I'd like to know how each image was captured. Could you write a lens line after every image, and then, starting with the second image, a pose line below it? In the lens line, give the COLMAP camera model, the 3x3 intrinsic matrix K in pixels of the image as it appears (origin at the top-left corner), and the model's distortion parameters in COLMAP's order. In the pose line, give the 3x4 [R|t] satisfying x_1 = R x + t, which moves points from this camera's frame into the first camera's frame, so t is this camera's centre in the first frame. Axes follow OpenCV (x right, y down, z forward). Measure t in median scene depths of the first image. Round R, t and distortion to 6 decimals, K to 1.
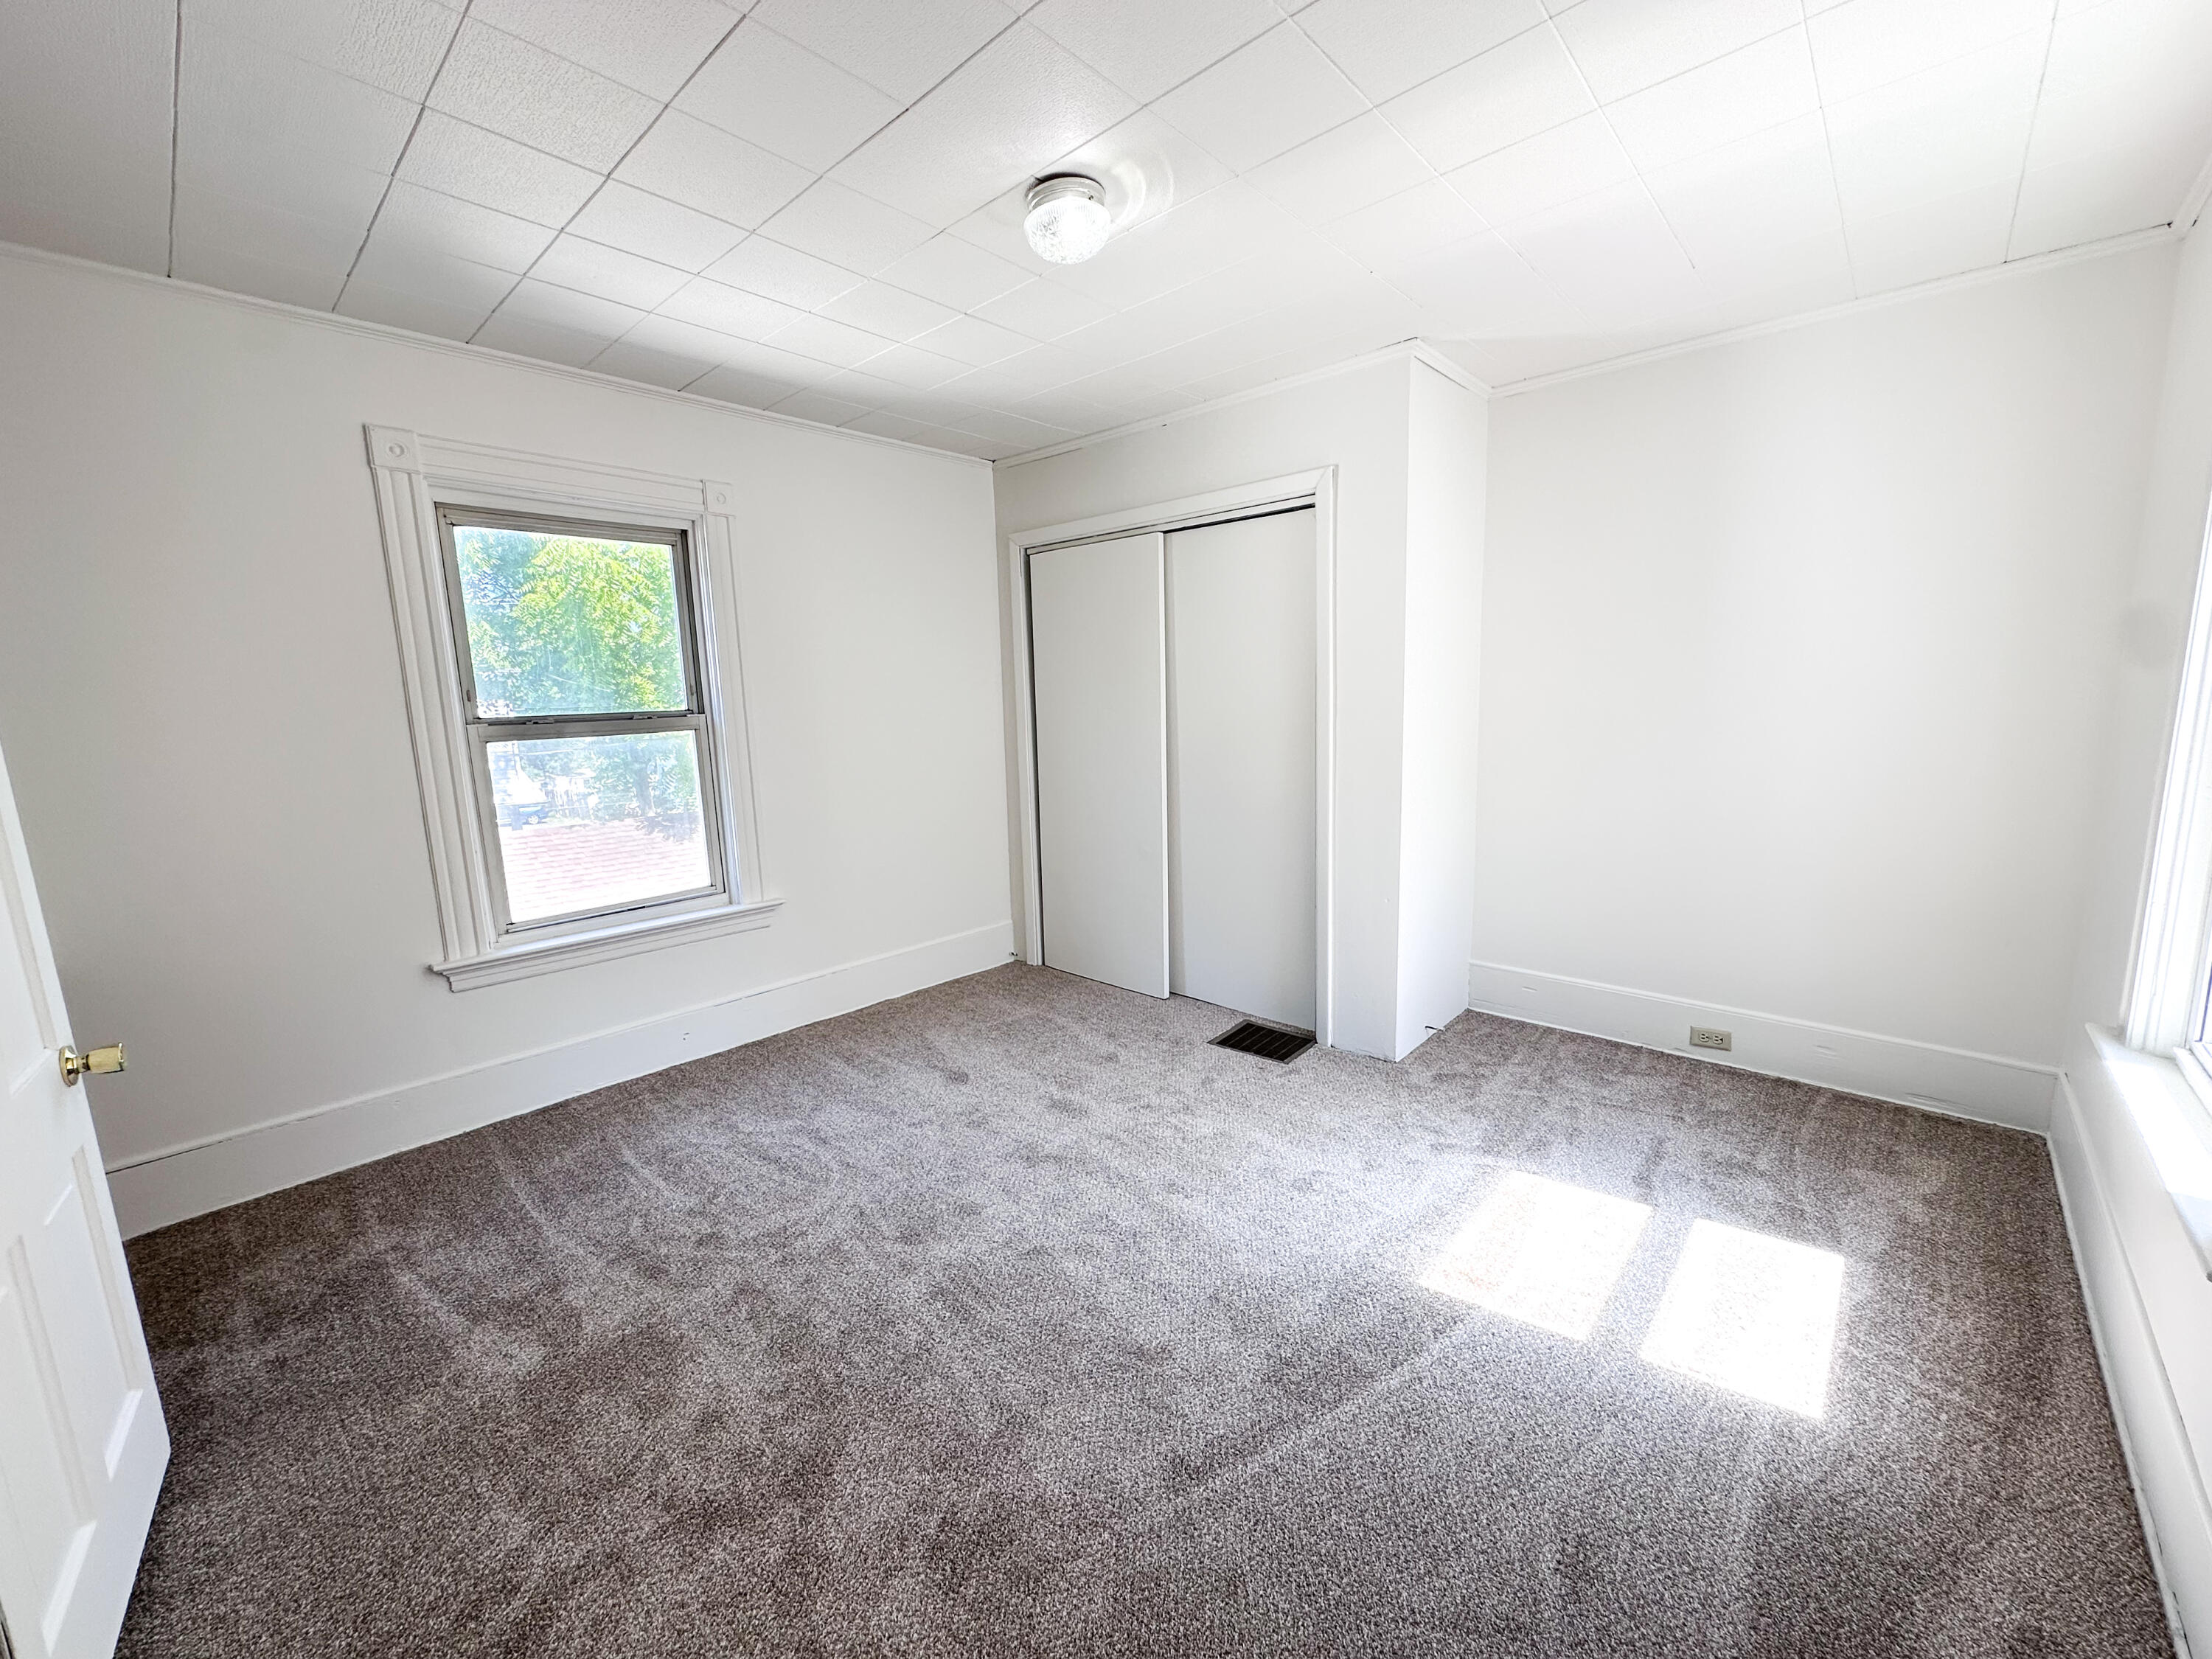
lens RADIAL K [[877.7, 0, 1122.9], [0, 877.7, 829.3], [0, 0, 1]] dist [-0.000573, -0.000003]
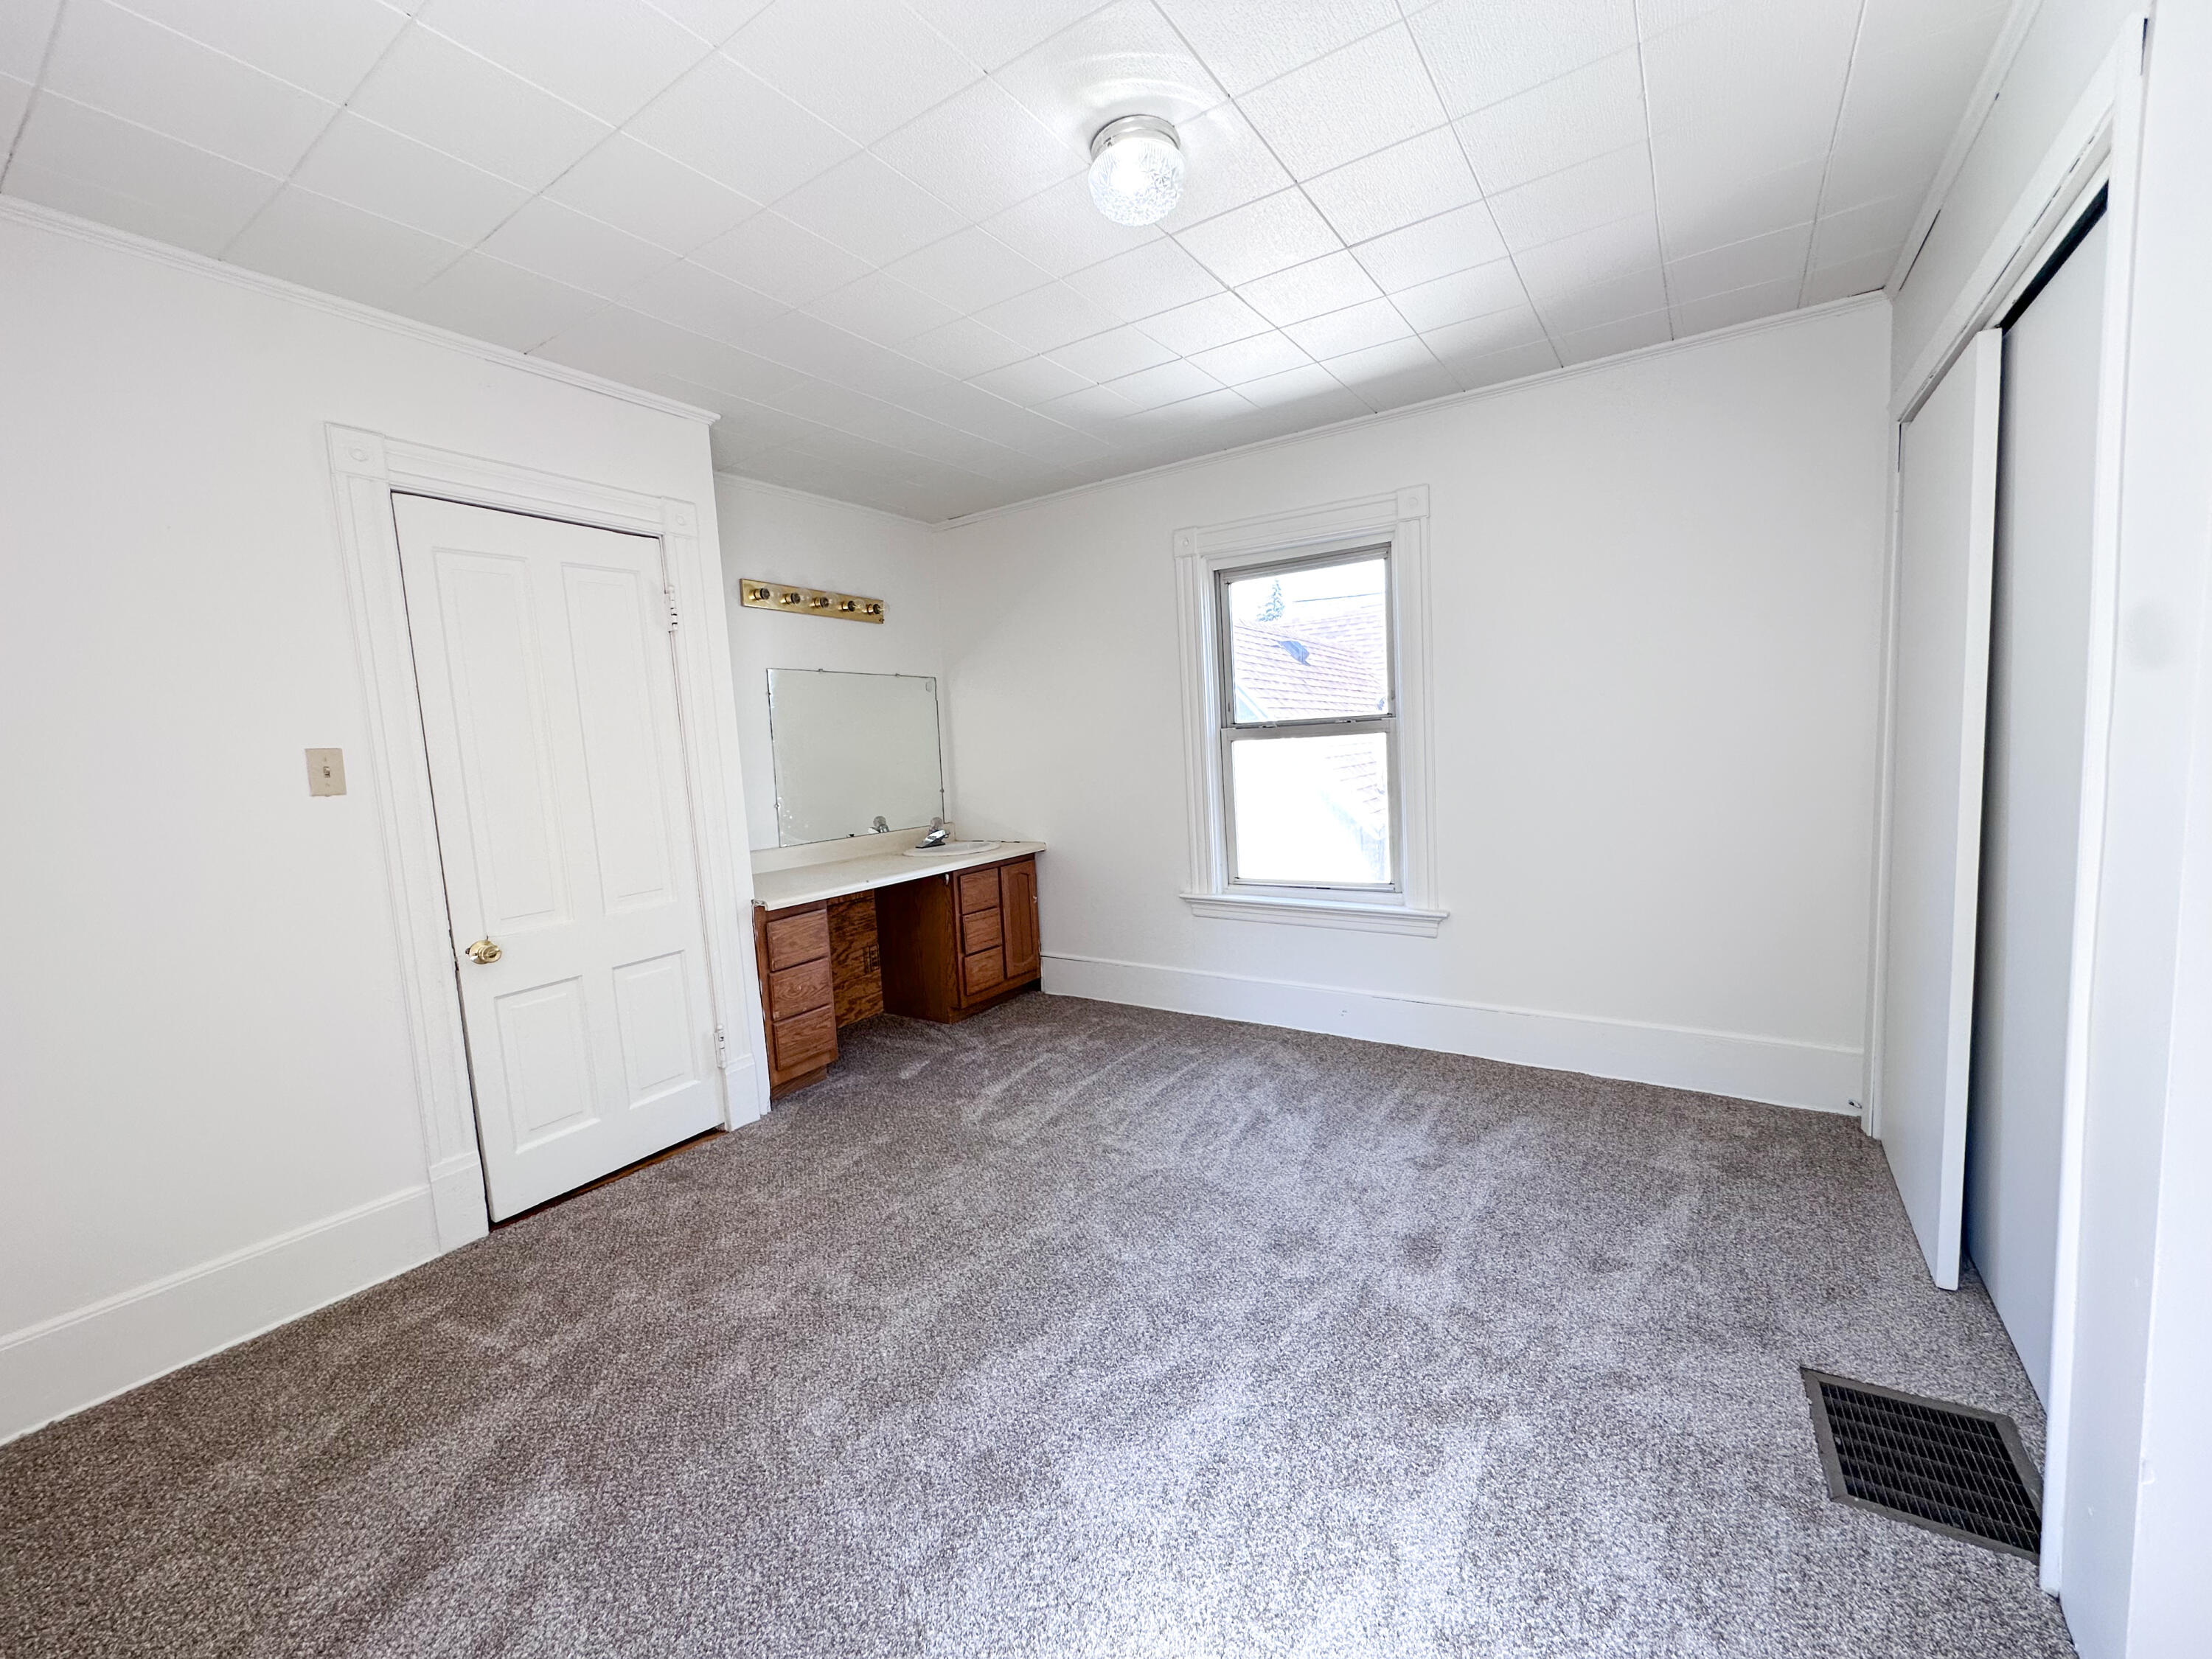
lens RADIAL K [[888.9, 0, 1106.0], [0, 888.9, 829.5], [0, 0, 1]] dist [0.000145, 0.000202]
pose [[0.145272, 0.120104, -0.982075, 0.569578], [-0.107115, 0.988680, 0.105067, -0.082106], [0.983576, 0.089932, 0.156492, 0.567552]]
